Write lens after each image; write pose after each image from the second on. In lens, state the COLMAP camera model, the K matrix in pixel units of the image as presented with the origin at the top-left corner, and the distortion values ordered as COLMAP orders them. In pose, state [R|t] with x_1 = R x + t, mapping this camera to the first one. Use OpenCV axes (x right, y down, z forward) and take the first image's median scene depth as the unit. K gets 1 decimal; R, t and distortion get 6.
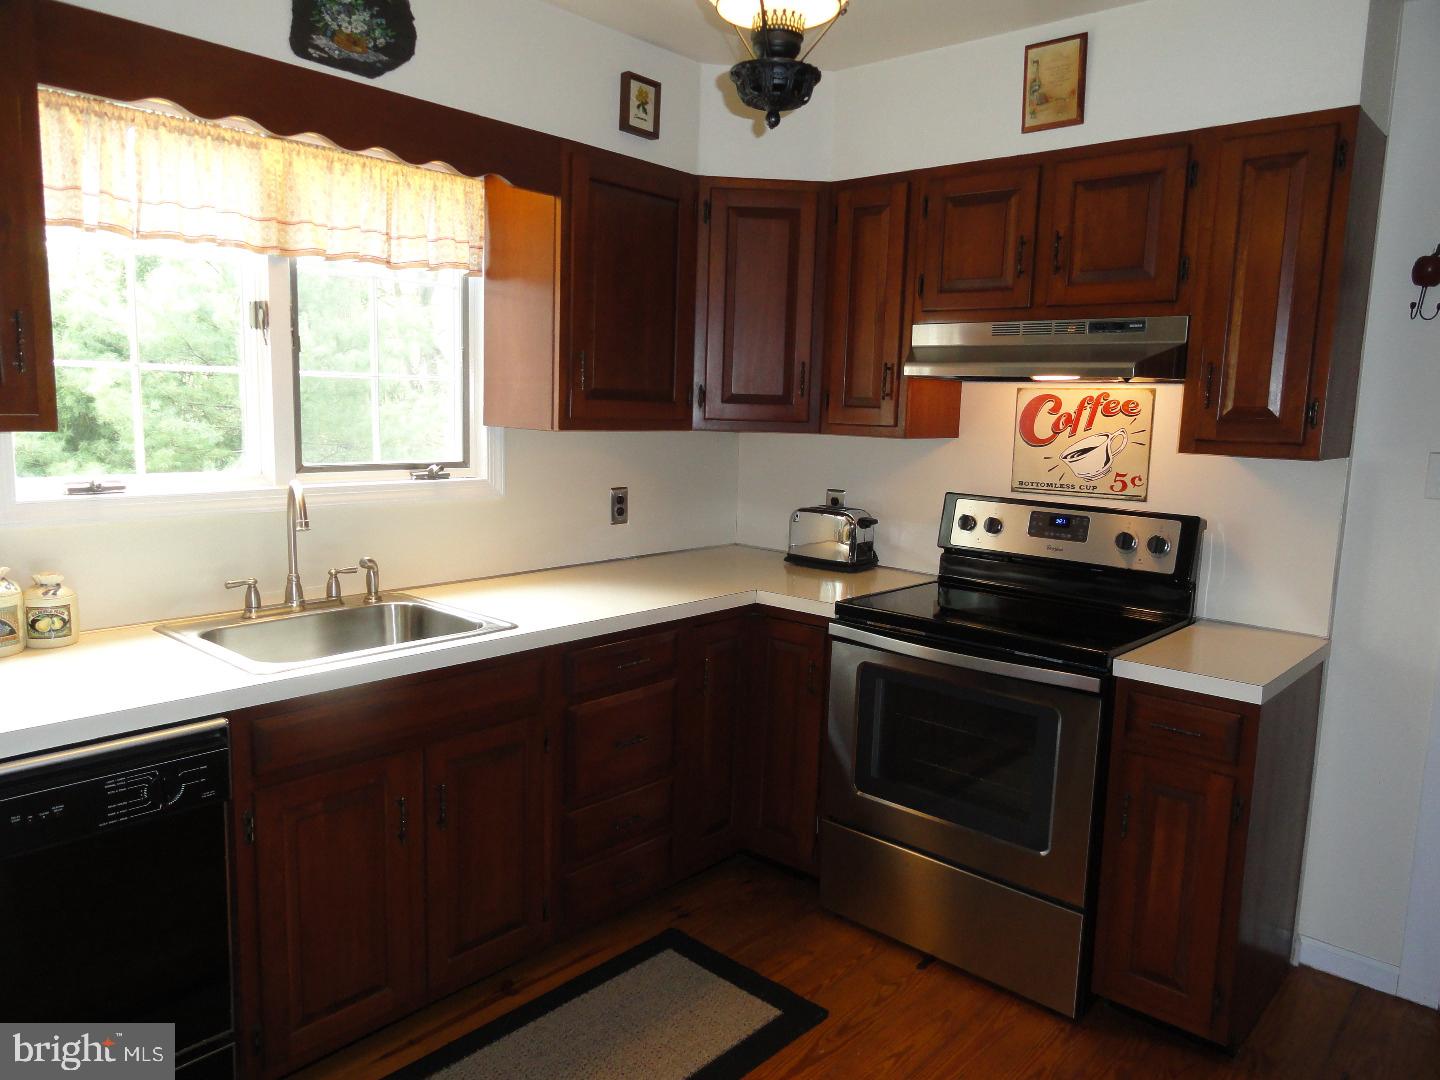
lens RADIAL K [[1007.6, 0, 719.7], [0, 1007.6, 538.1], [0, 0, 1]] dist [0.002463, 0.003543]
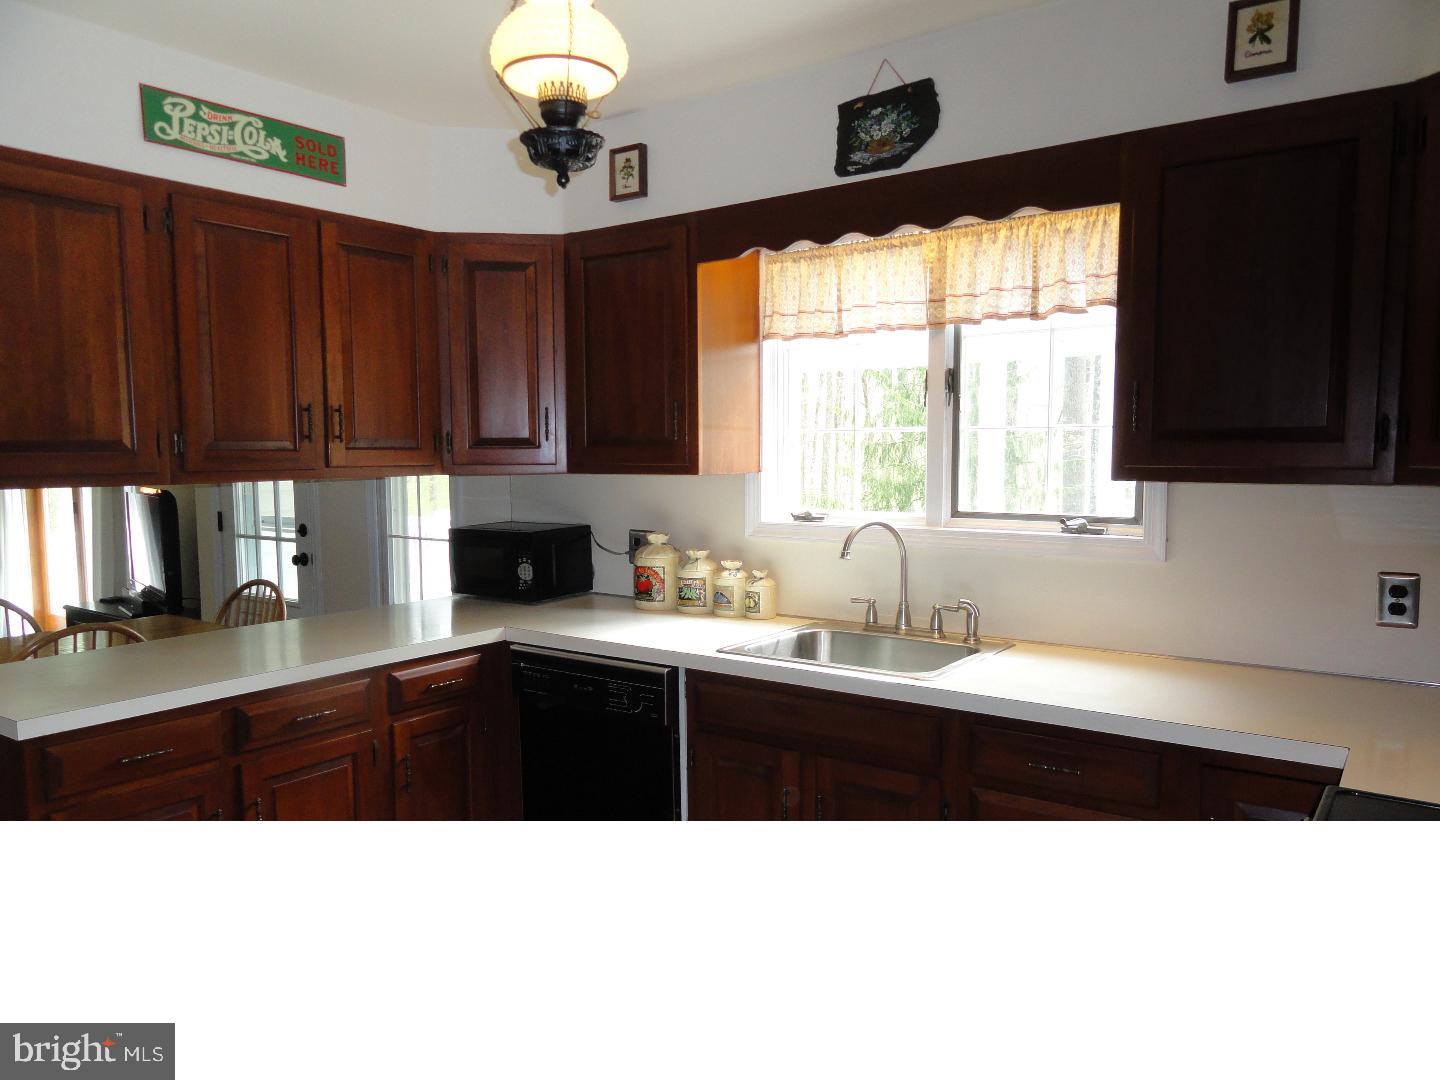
lens RADIAL K [[1007.6, 0, 722.7], [0, 1007.6, 541.7], [0, 0, 1]] dist [0.002463, 0.003543]
pose [[0.102015, 0.063494, -0.992754, 0.628405], [-0.124736, 0.990901, 0.050558, -0.058346], [0.986932, 0.118675, 0.109007, 0.587178]]
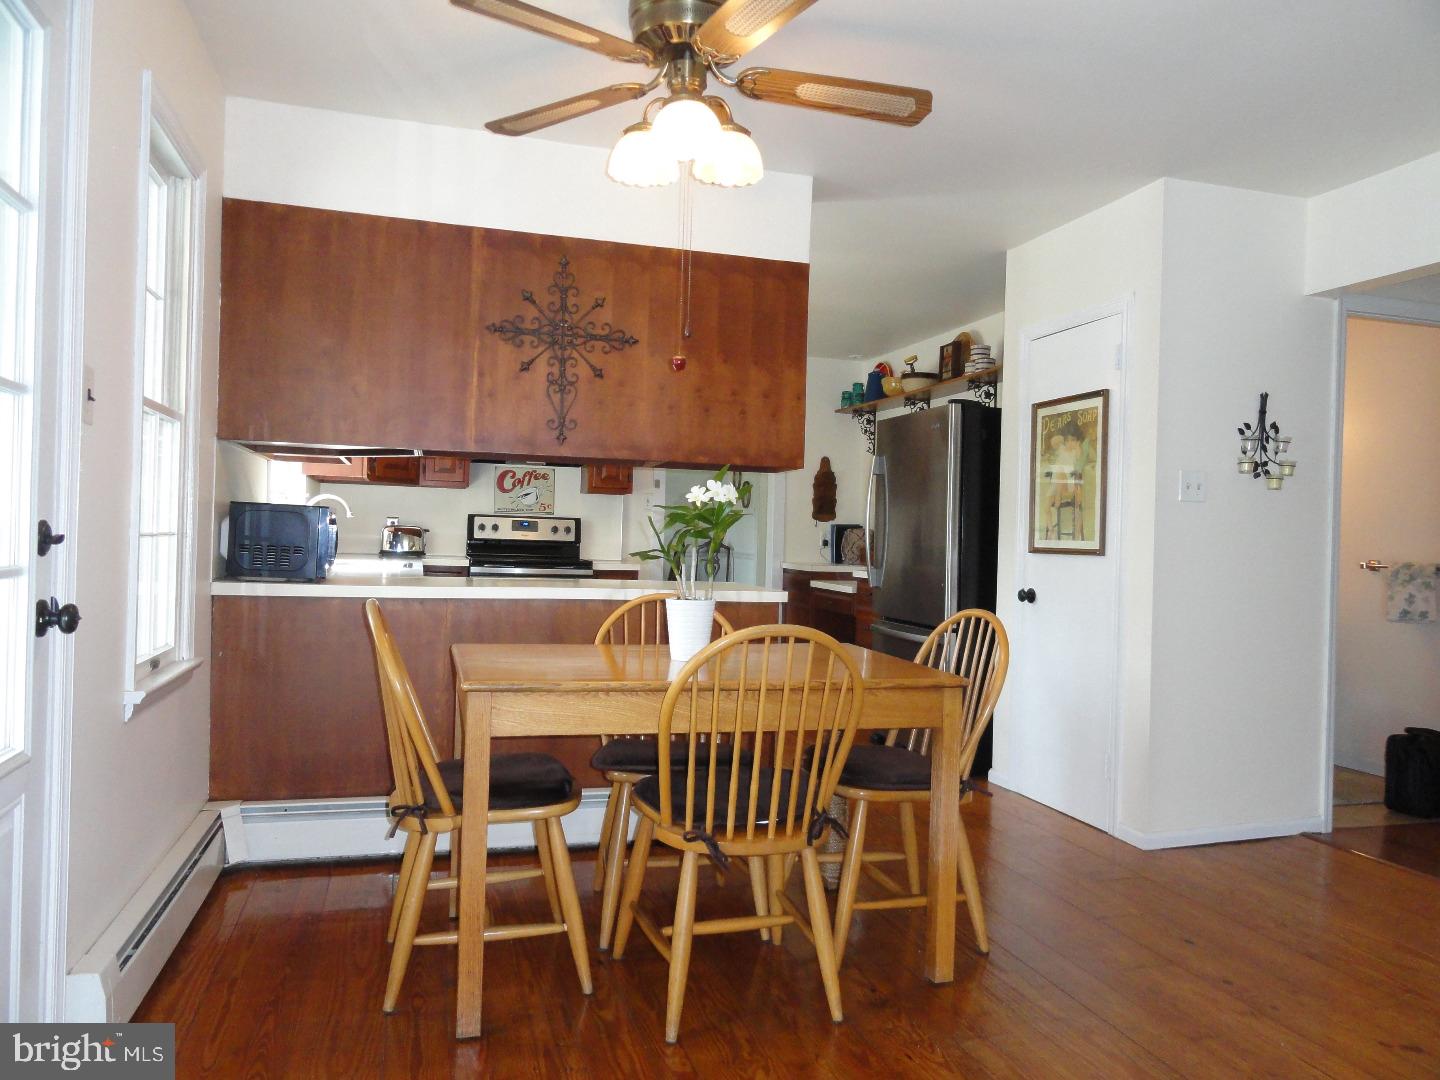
lens RADIAL K [[1007.6, 0, 718.2], [0, 1007.6, 540.0], [0, 0, 1]] dist [0.002463, 0.003543]
pose [[0.523593, -0.021518, 0.851697, -1.492469], [0.103135, 0.993930, -0.038292, 0.164739], [-0.845703, 0.107889, 0.522634, -0.626343]]
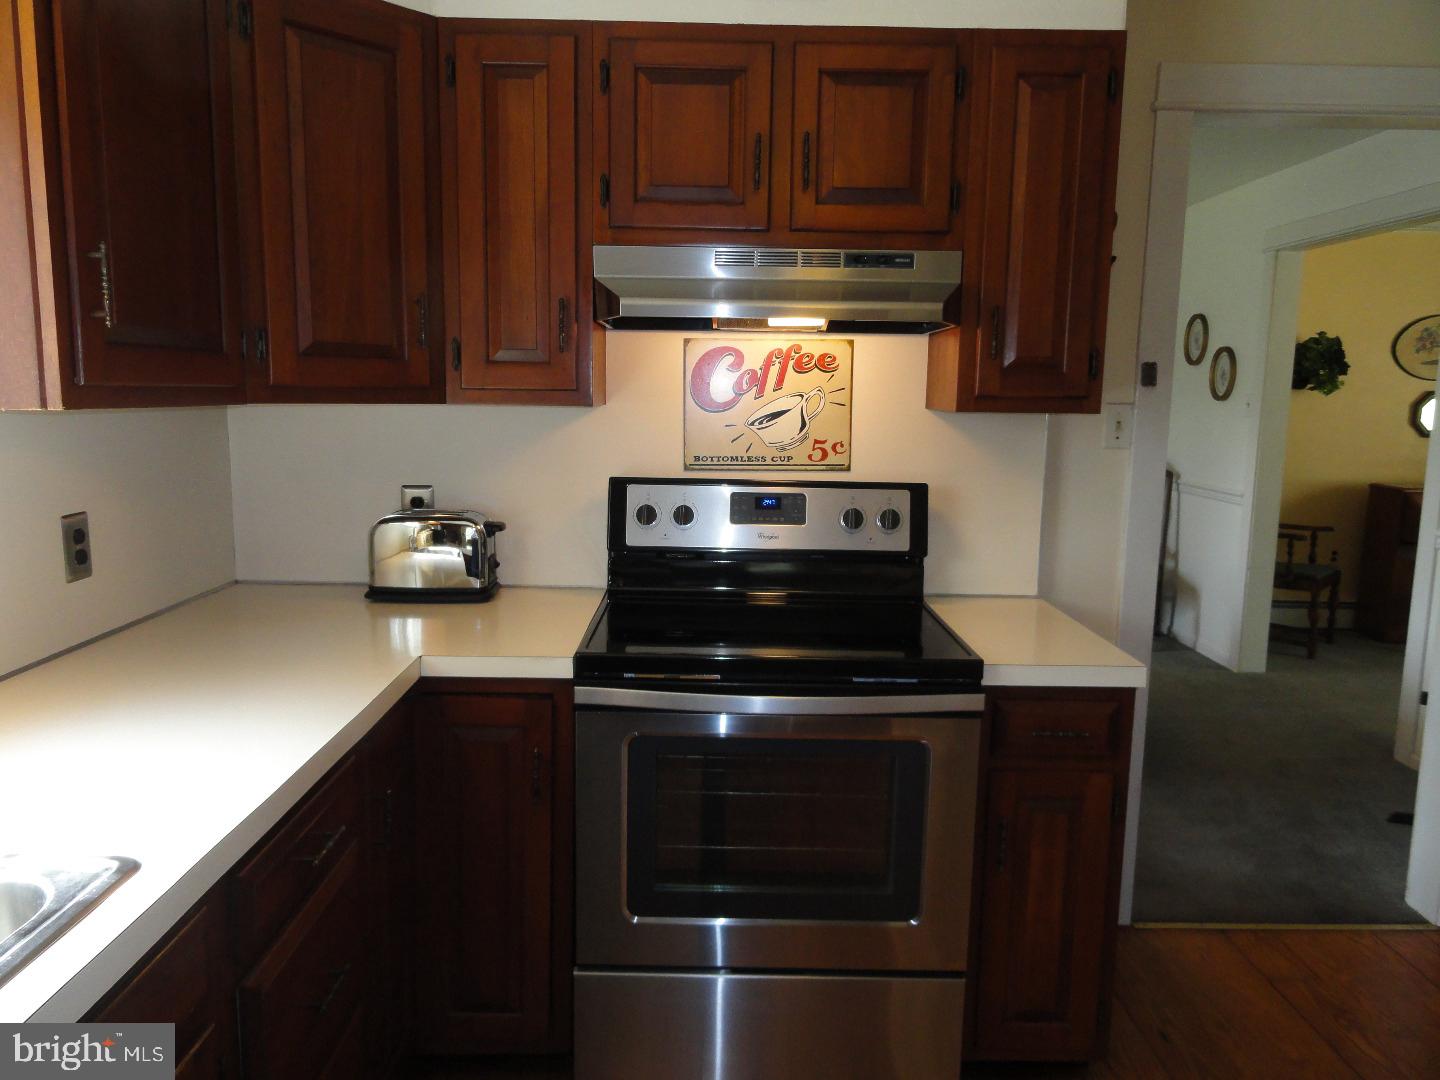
lens RADIAL K [[1007.6, 0, 711.5], [0, 1007.6, 535.0], [0, 0, 1]] dist [0.002463, 0.003543]
pose [[0.744970, -0.113281, 0.657410, -0.248974], [0.097095, 0.993395, 0.061148, -0.047083], [-0.659994, 0.018278, 0.751048, 0.439282]]
